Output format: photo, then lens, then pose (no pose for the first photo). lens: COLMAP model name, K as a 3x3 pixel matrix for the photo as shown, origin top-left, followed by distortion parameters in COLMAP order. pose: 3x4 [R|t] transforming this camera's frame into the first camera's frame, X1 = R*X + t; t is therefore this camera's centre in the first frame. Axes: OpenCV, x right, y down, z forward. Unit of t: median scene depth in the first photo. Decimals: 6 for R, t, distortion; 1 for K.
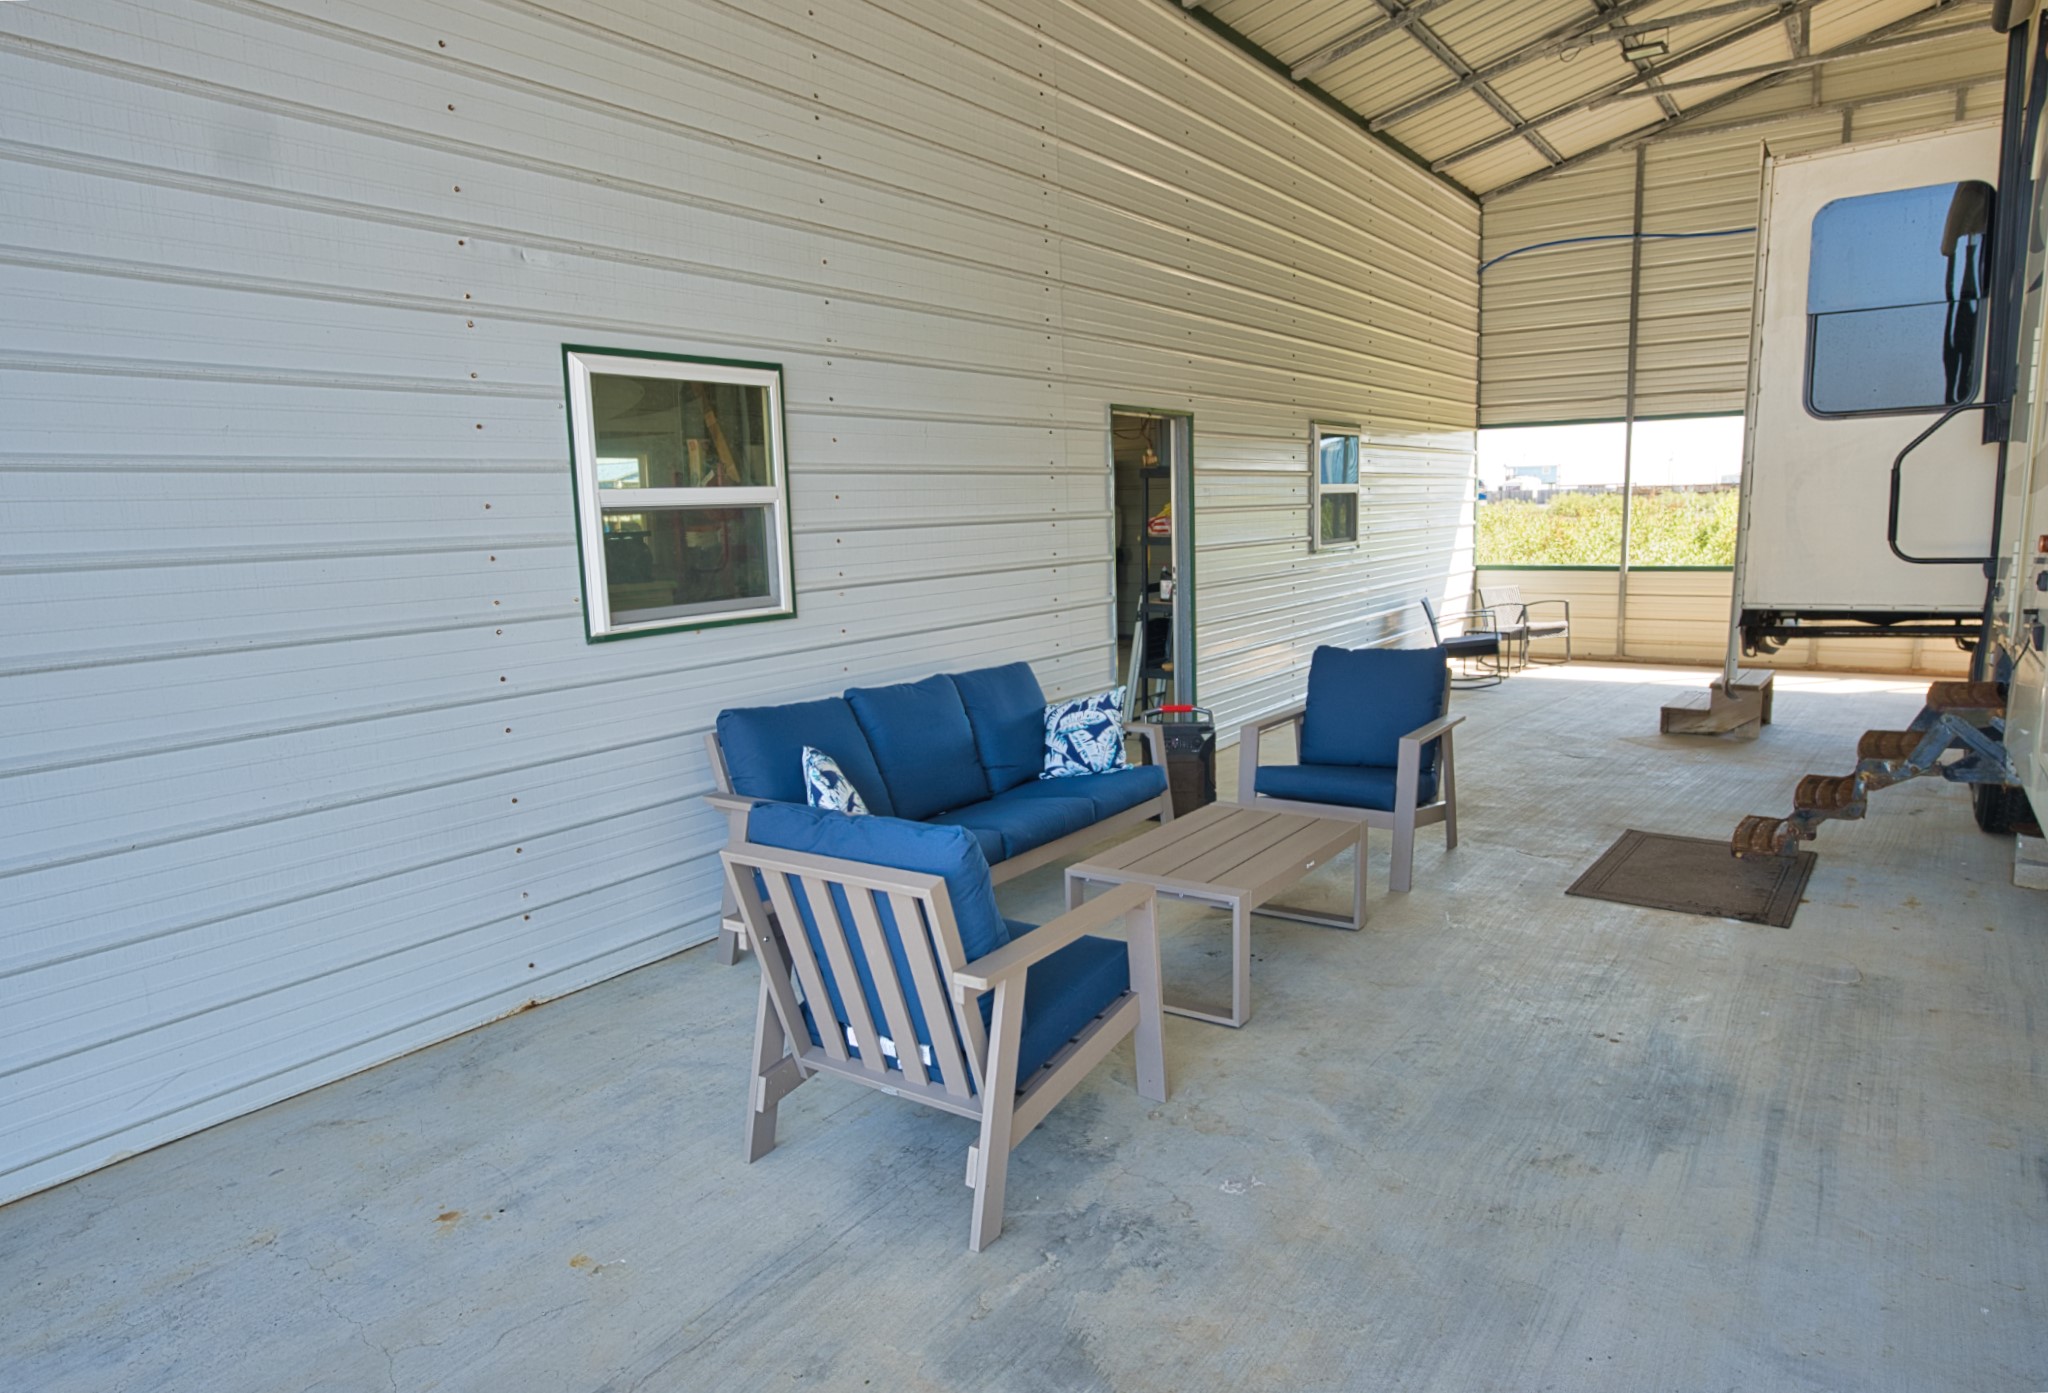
lens RADIAL K [[1216.3, 0, 1024.0], [0, 1216.3, 696.5], [0, 0, 1]] dist [-0.013922, -0.000706]
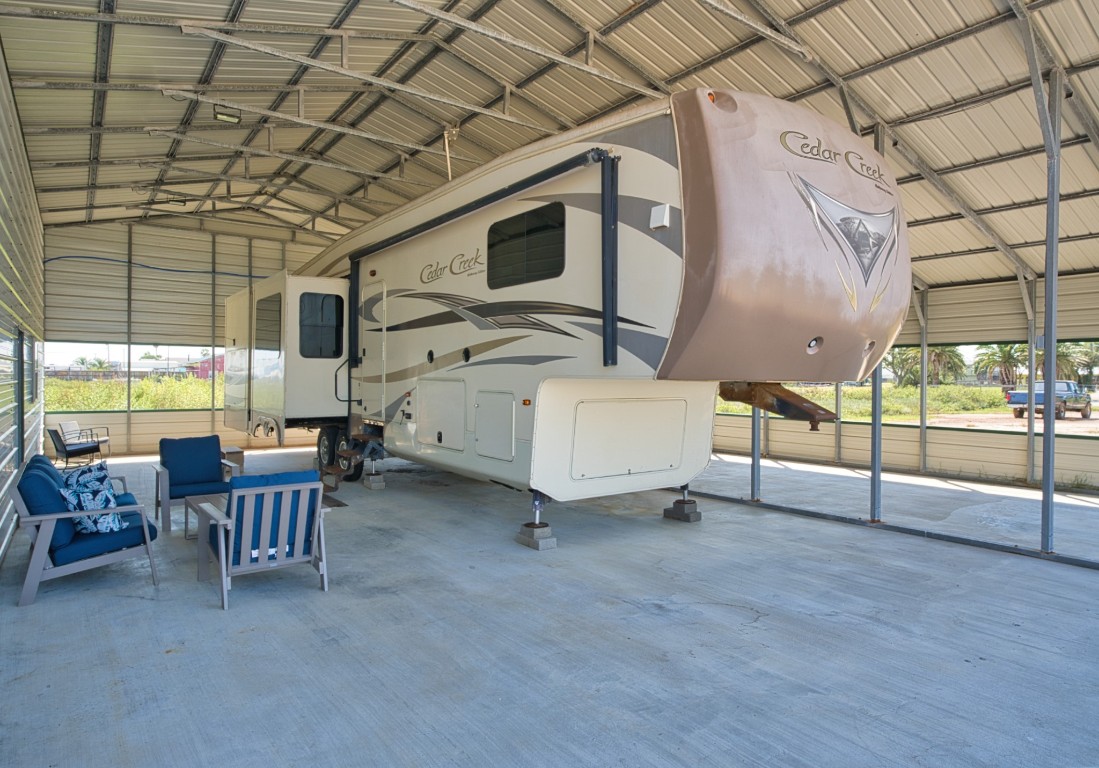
lens RADIAL K [[639.5, 0, 549.5], [0, 639.5, 384.0], [0, 0, 1]] dist [0.000358, 0.000088]
pose [[0.308419, 0.026684, 0.950876, -0.371434], [0.123066, 0.990087, -0.067701, 0.015825], [-0.943256, 0.137901, 0.302078, -0.057065]]
